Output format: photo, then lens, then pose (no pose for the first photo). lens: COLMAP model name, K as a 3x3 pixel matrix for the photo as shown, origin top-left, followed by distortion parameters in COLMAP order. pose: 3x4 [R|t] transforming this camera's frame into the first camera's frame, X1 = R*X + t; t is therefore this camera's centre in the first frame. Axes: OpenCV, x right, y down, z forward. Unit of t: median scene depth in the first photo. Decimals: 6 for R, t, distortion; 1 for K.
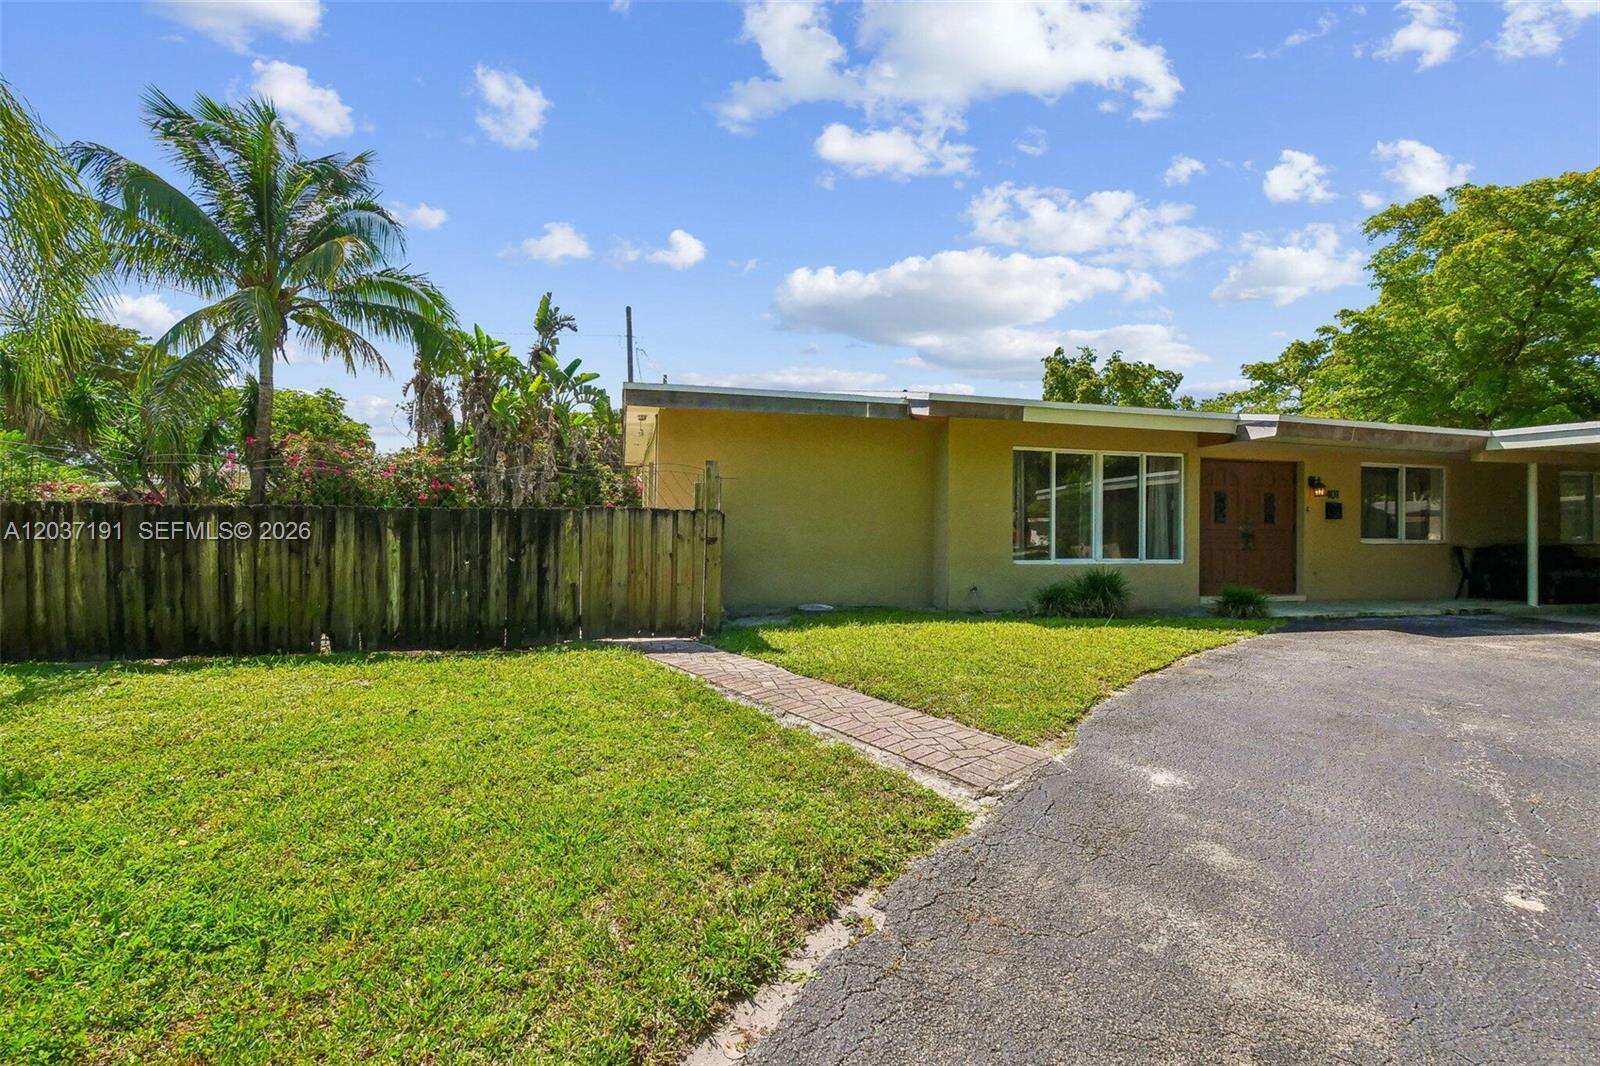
lens RADIAL K [[670.0, 0, 794.1], [0, 670.0, 535.7], [0, 0, 1]] dist [0.001587, -0.000831]
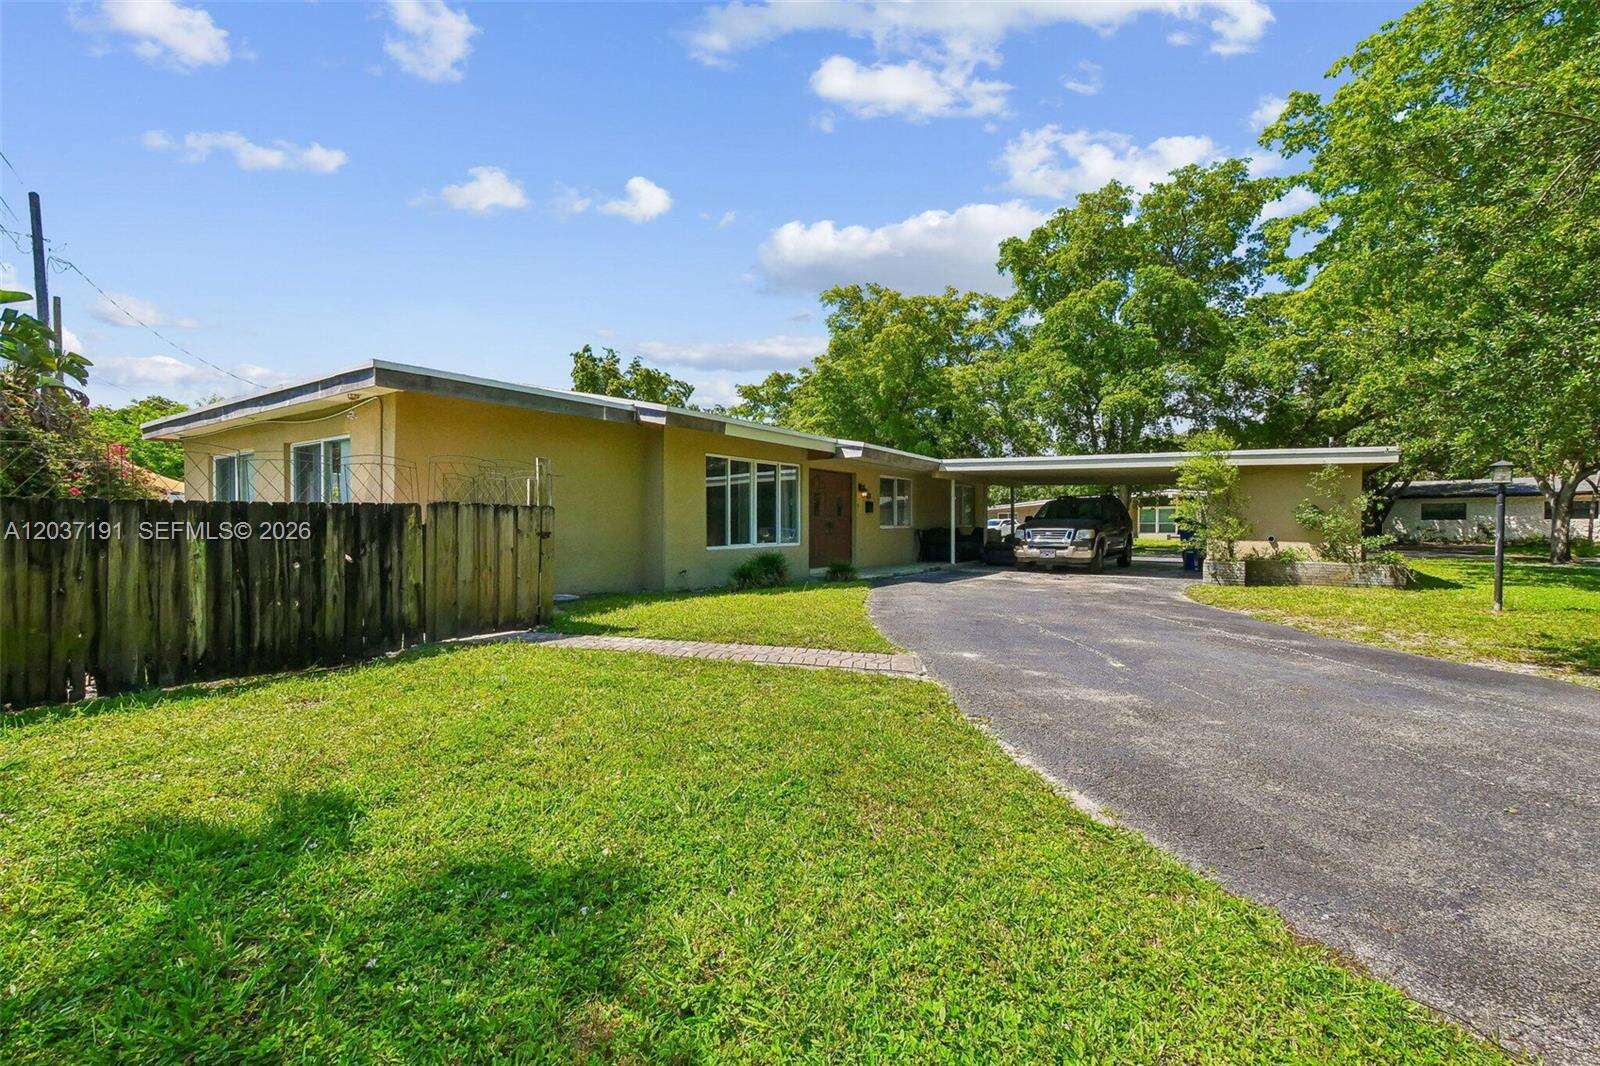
lens RADIAL K [[670.0, 0, 794.1], [0, 670.0, 535.7], [0, 0, 1]] dist [0.001587, -0.000831]
pose [[0.763161, -0.021864, 0.645838, -0.343887], [0.012672, 0.999742, 0.018872, -0.004159], [-0.646084, -0.006219, 0.763241, -0.032593]]
